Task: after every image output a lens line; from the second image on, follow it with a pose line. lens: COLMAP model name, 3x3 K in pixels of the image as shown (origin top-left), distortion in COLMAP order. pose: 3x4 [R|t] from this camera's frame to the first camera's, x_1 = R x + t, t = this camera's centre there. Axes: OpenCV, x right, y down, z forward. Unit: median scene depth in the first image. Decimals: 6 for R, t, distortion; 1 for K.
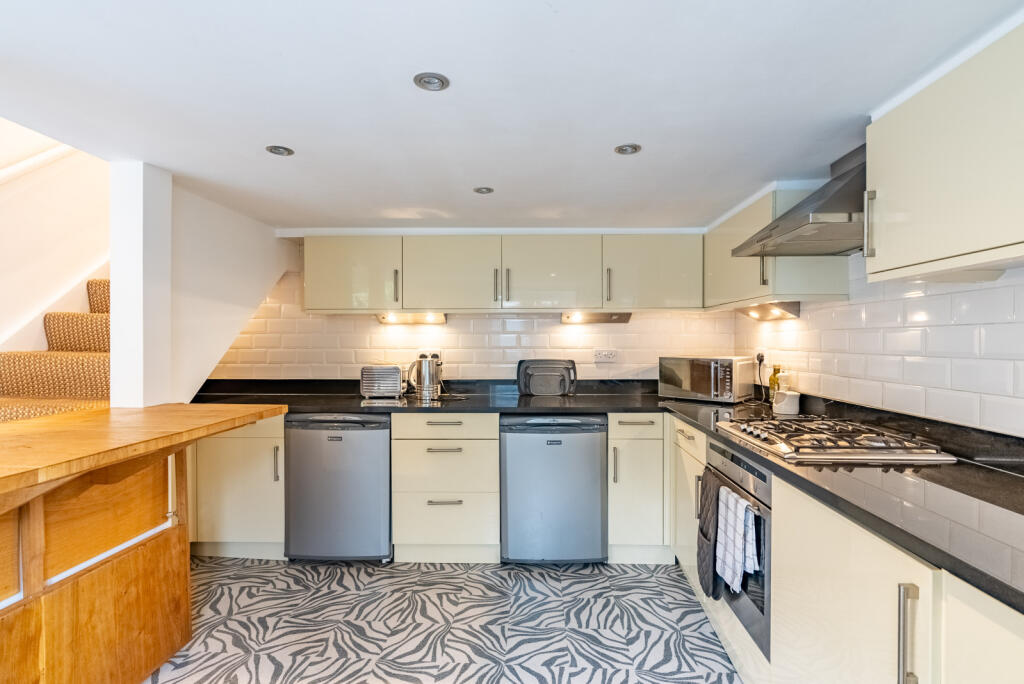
lens RADIAL K [[465.0, 0, 508.4], [0, 465.0, 348.0], [0, 0, 1]] dist [-0.008786, 0.000254]
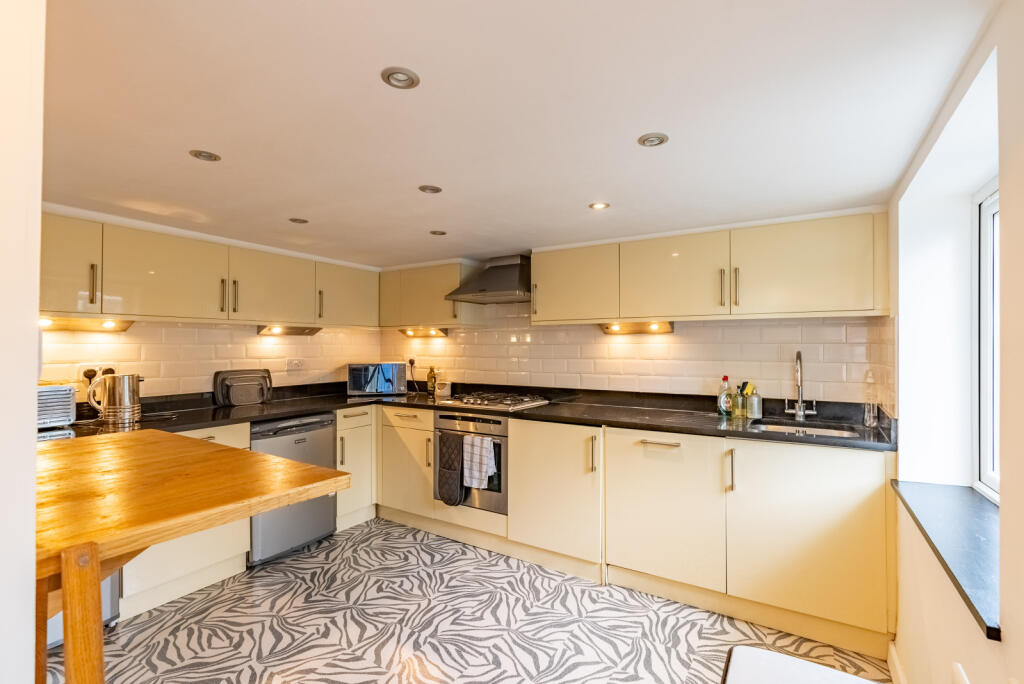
lens RADIAL K [[463.1, 0, 512.3], [0, 463.1, 347.3], [0, 0, 1]] dist [-0.105724, 0.034666]
pose [[0.474488, 0.000838, 0.880262, -0.613128], [0.014483, 0.999857, -0.008758, -0.008778], [-0.880143, 0.016904, 0.474408, 0.019676]]
